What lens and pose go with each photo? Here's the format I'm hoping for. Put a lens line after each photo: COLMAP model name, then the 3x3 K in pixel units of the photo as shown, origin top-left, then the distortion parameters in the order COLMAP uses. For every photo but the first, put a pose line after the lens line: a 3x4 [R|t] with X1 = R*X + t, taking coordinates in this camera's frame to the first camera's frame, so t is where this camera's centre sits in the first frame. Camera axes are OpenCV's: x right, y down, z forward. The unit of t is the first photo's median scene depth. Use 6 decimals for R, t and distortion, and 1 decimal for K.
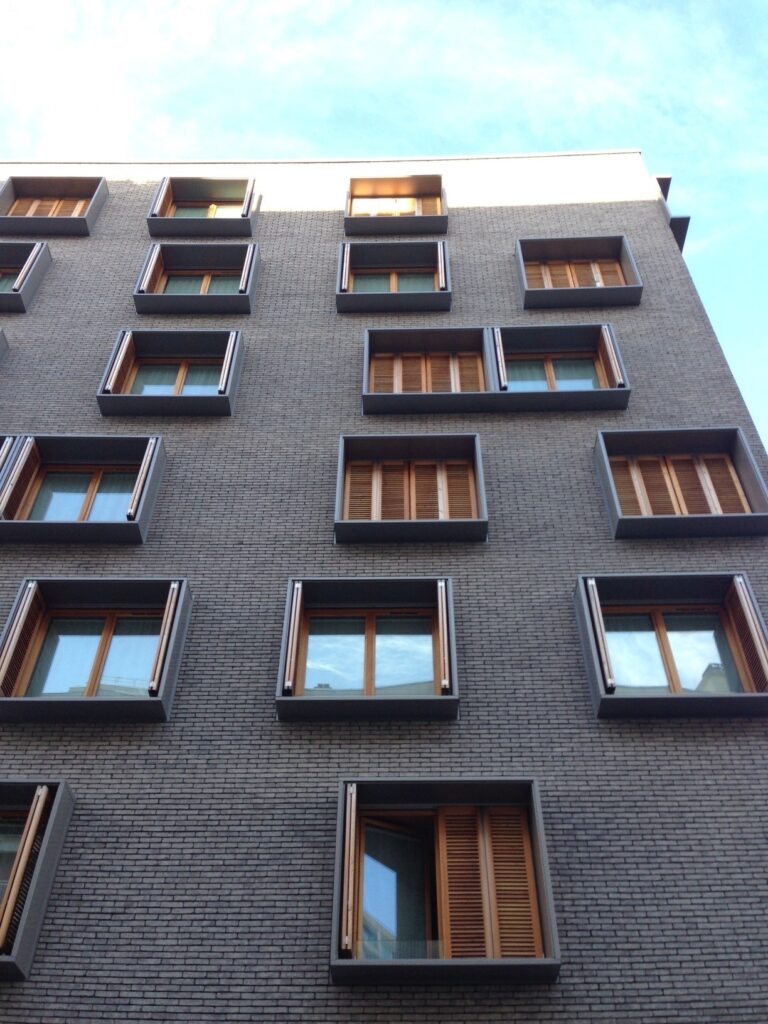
lens RADIAL K [[914.7, 0, 384.0], [0, 914.7, 512.0], [0, 0, 1]] dist [0.122726, -0.262390]
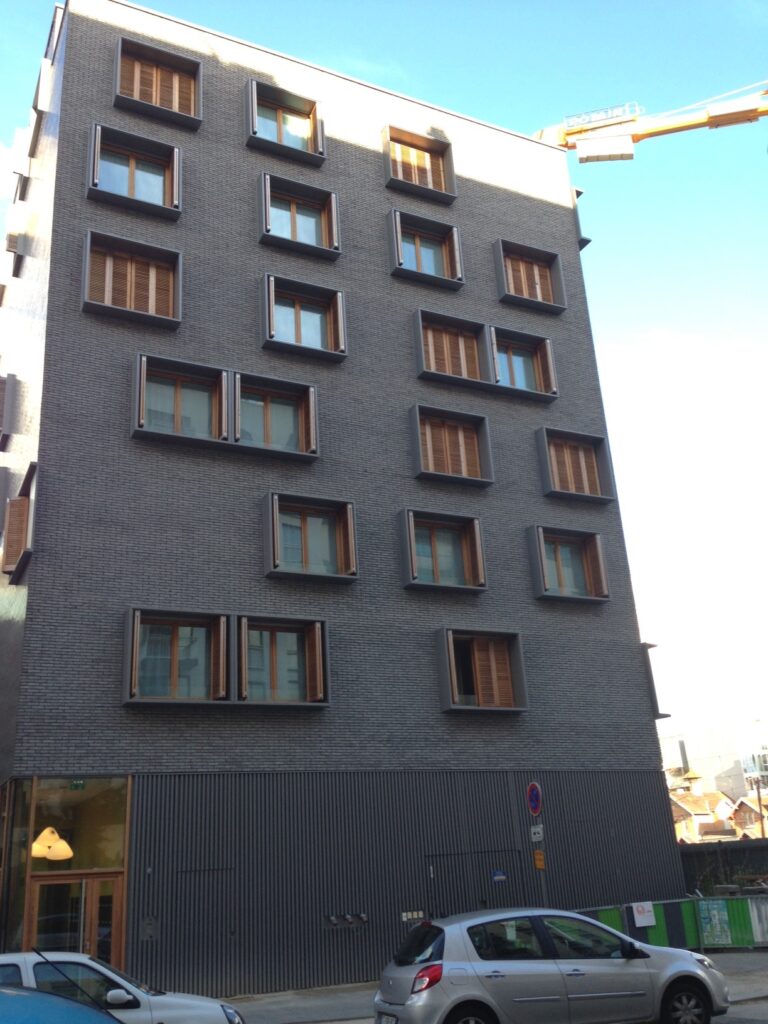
lens RADIAL K [[914.7, 0, 384.0], [0, 914.7, 512.0], [0, 0, 1]] dist [0.122726, -0.262390]
pose [[0.882605, 0.104716, 0.458305, -0.936821], [-0.284024, 0.895620, 0.342338, -0.513040], [-0.374618, -0.432318, 0.820221, -0.471816]]
